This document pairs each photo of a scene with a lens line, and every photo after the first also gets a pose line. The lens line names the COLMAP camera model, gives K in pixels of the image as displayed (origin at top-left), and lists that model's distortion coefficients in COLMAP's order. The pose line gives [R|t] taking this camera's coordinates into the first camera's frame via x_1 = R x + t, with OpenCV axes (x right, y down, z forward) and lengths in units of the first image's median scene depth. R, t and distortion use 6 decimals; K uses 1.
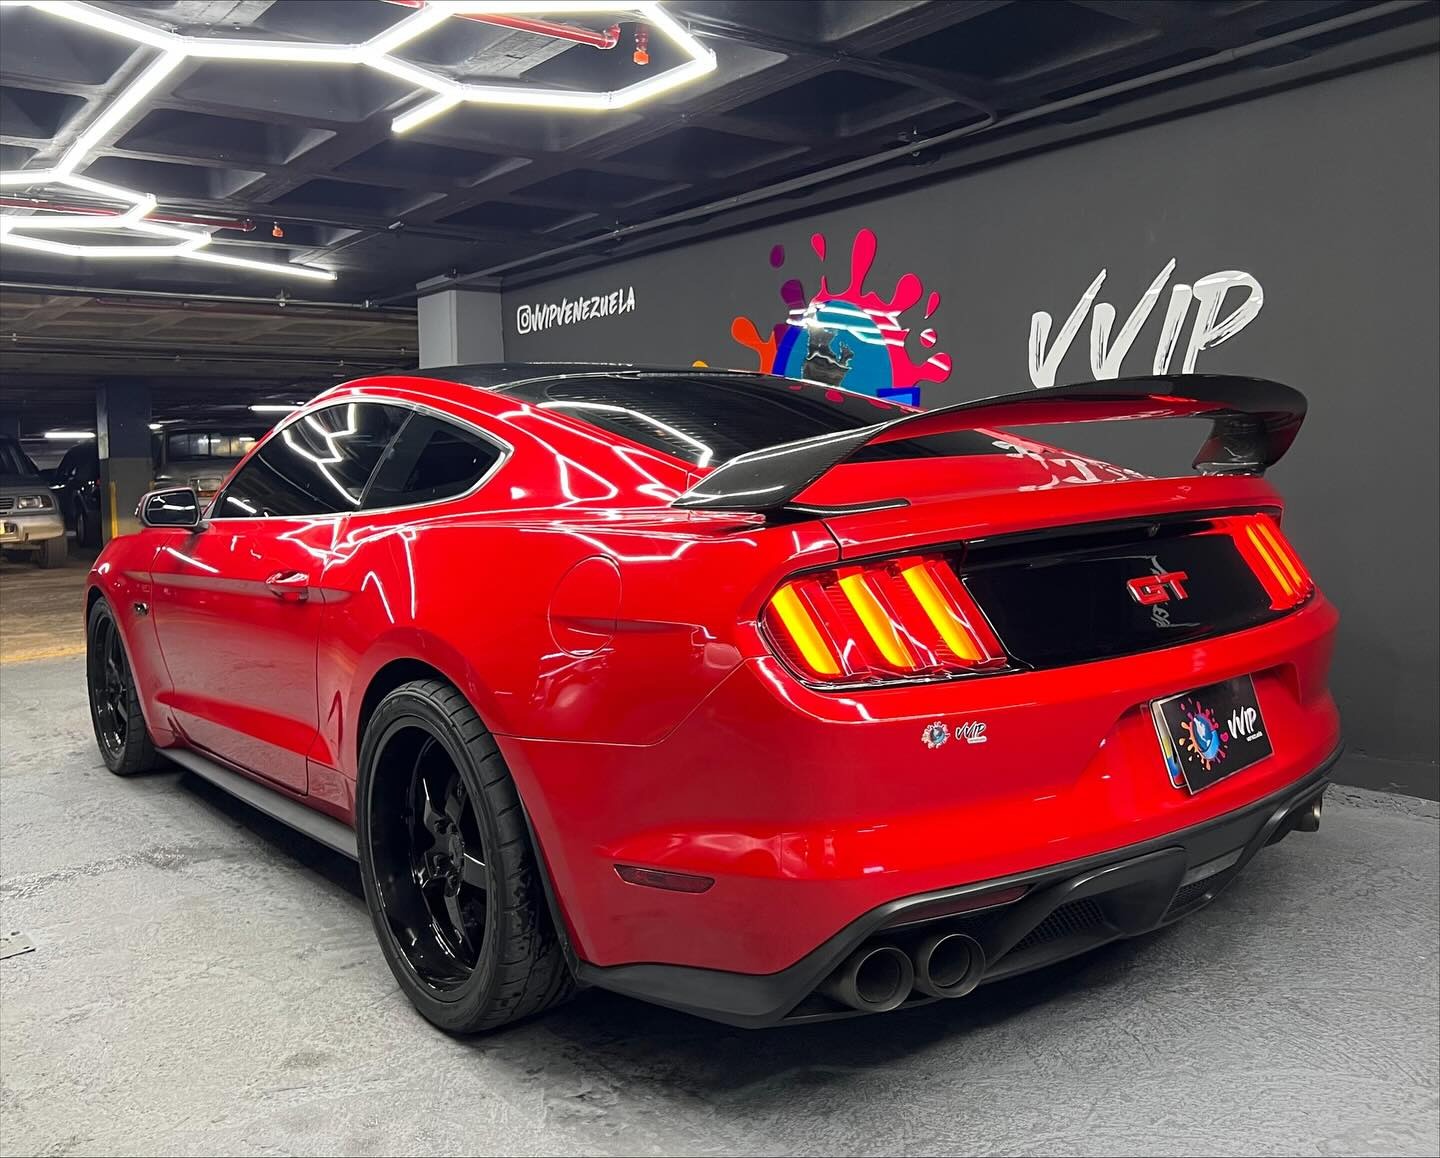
lens RADIAL K [[1269.2, 0, 737.9], [0, 1269.2, 575.9], [0, 0, 1]] dist [0.041657, -0.064301]
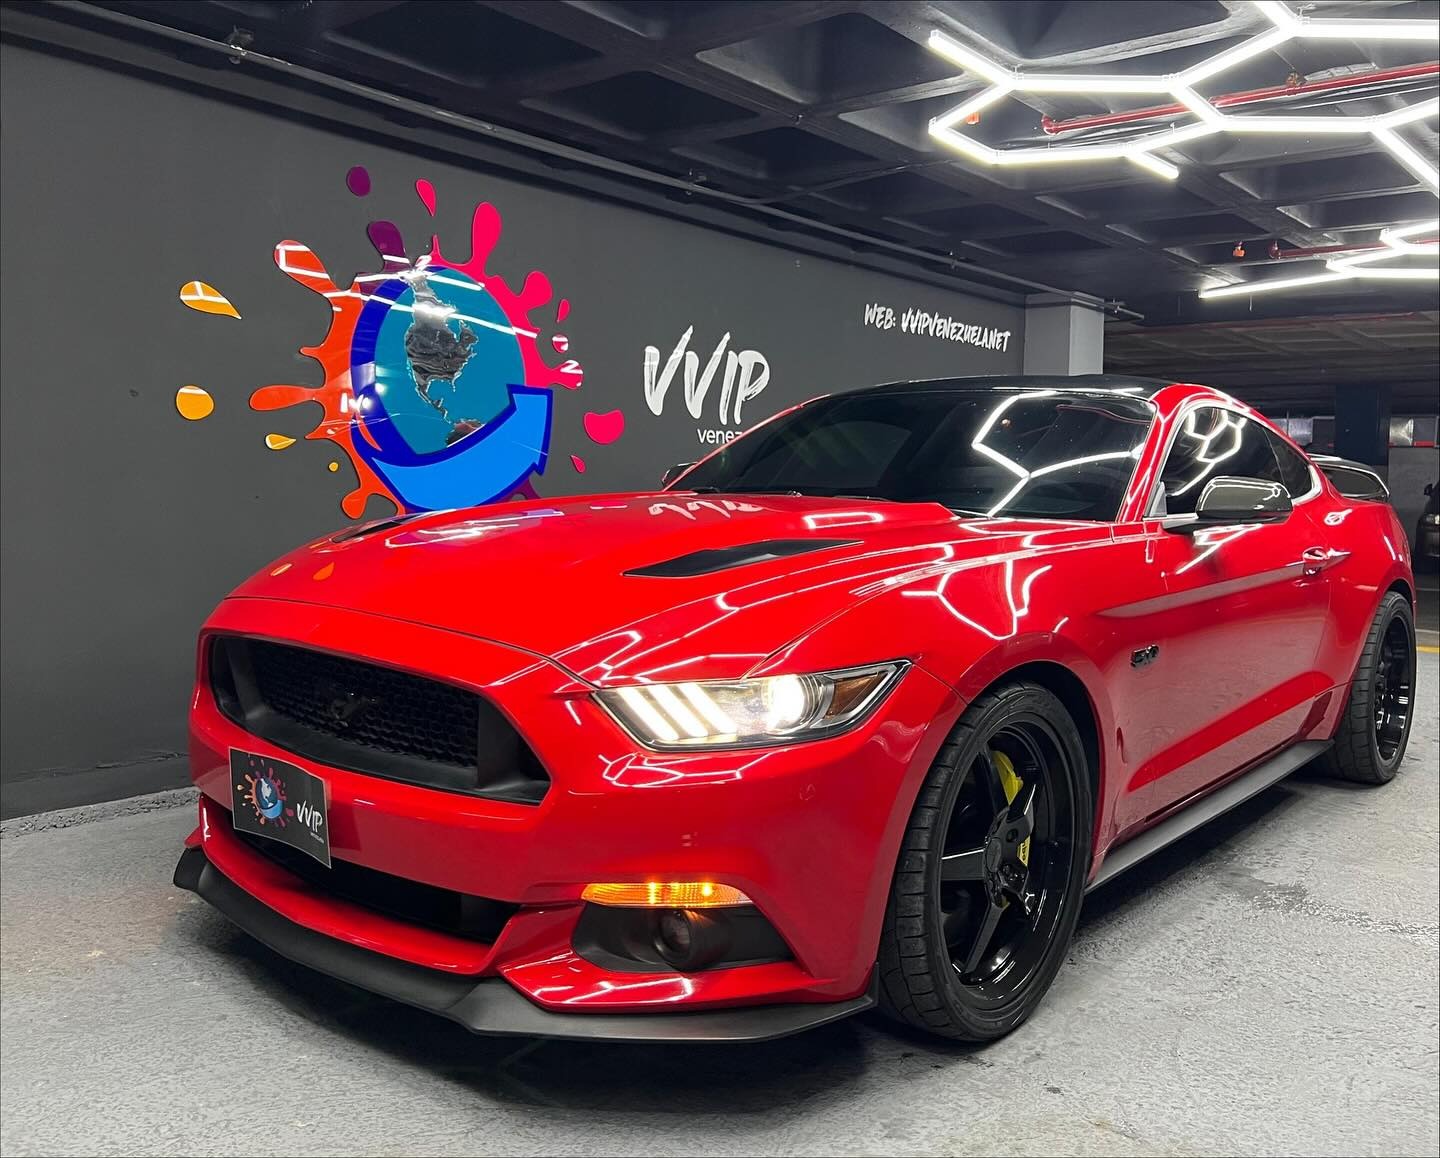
lens RADIAL K [[1209.1, 0, 743.5], [0, 1209.1, 585.8], [0, 0, 1]] dist [0.054430, -0.081729]
pose [[-0.179220, -0.055236, 0.982257, -1.004931], [0.072088, 0.995001, 0.069106, -0.062392], [-0.981164, 0.083194, -0.174342, 1.257048]]
